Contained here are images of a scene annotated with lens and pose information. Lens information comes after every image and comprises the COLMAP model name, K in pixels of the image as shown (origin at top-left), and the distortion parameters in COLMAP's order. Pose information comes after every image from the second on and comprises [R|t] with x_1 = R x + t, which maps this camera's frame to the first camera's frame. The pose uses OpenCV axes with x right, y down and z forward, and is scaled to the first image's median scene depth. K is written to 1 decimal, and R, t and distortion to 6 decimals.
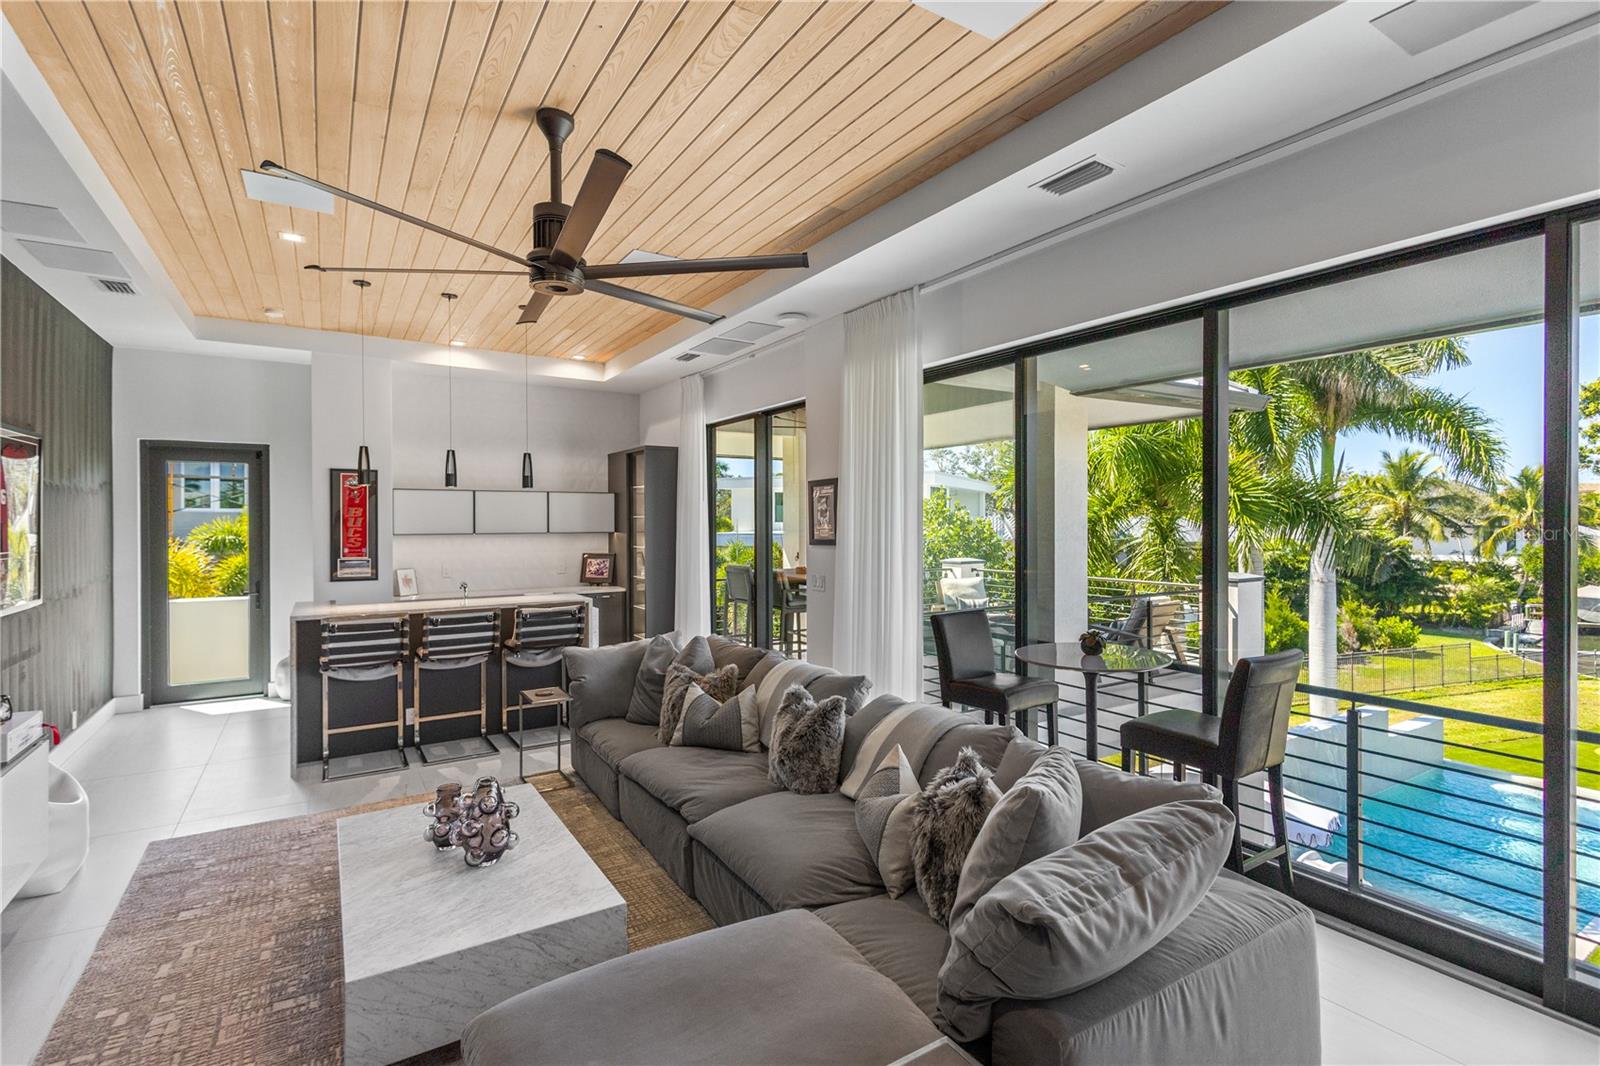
lens RADIAL K [[742.7, 0, 805.3], [0, 742.7, 530.4], [0, 0, 1]] dist [0.007481, -0.000055]
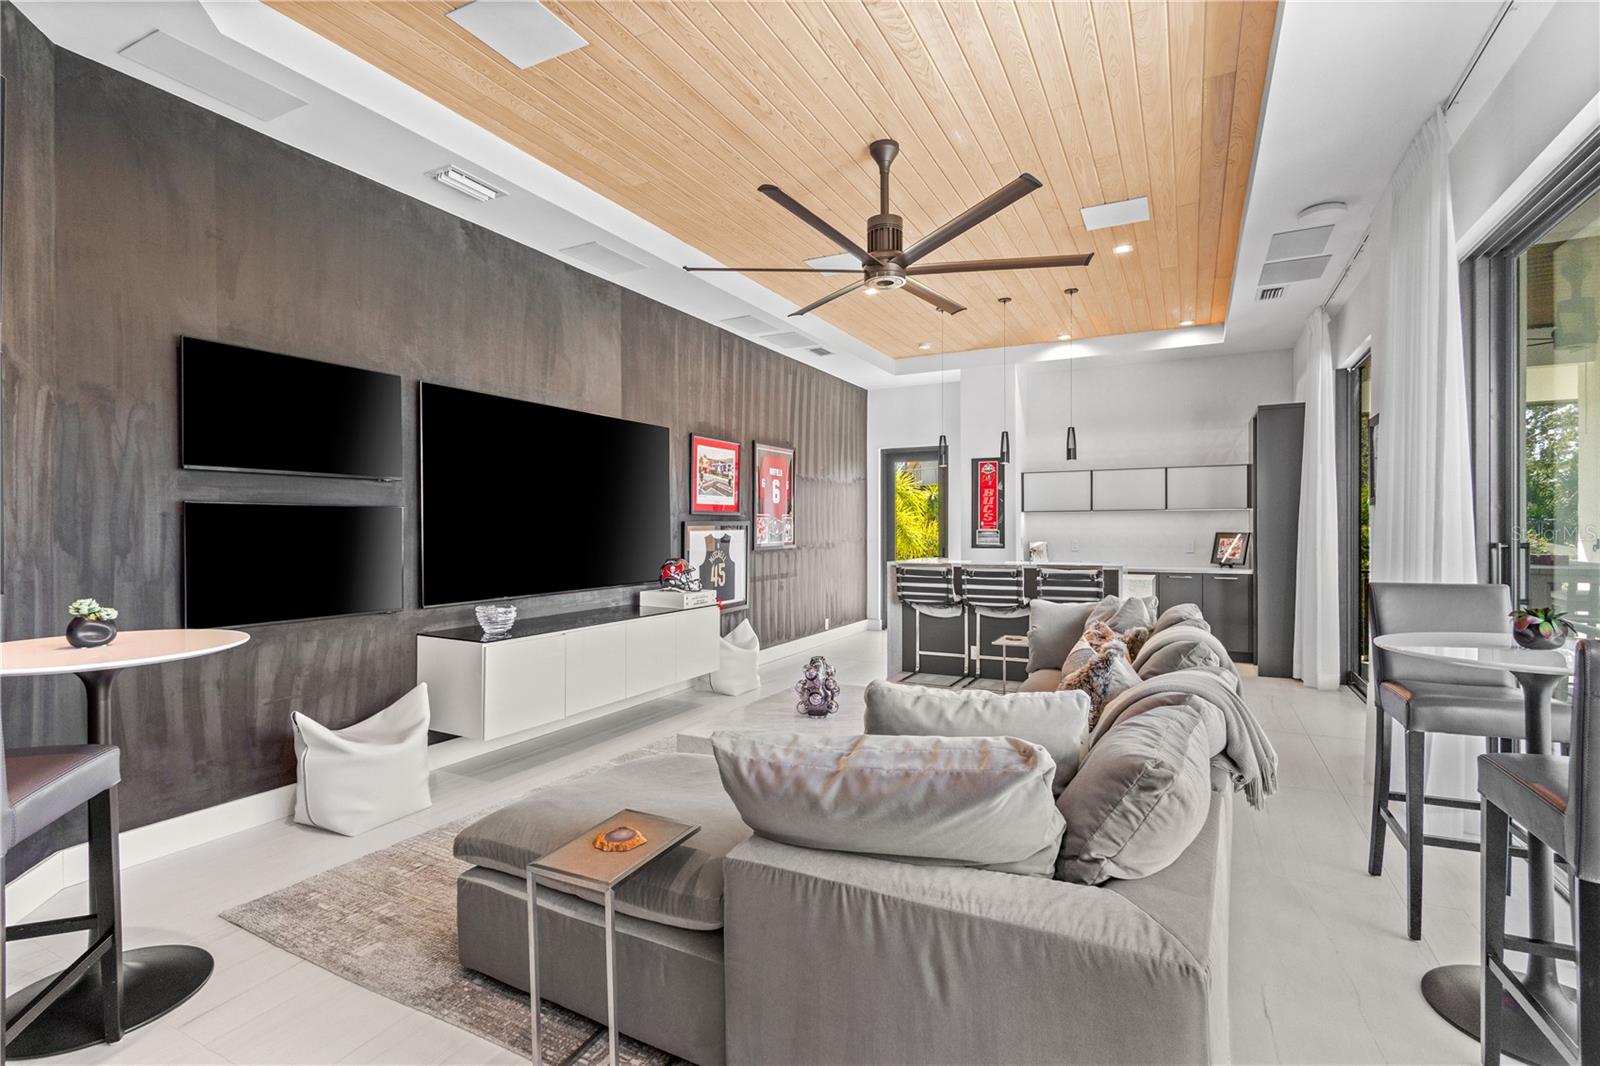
lens RADIAL K [[742.7, 0, 805.3], [0, 742.7, 530.4], [0, 0, 1]] dist [0.007481, -0.000055]
pose [[0.507121, 0.003114, -0.861869, 0.378732], [-0.006668, 0.999978, -0.000311, 0.051091], [0.861849, 0.005905, 0.507130, 0.142124]]
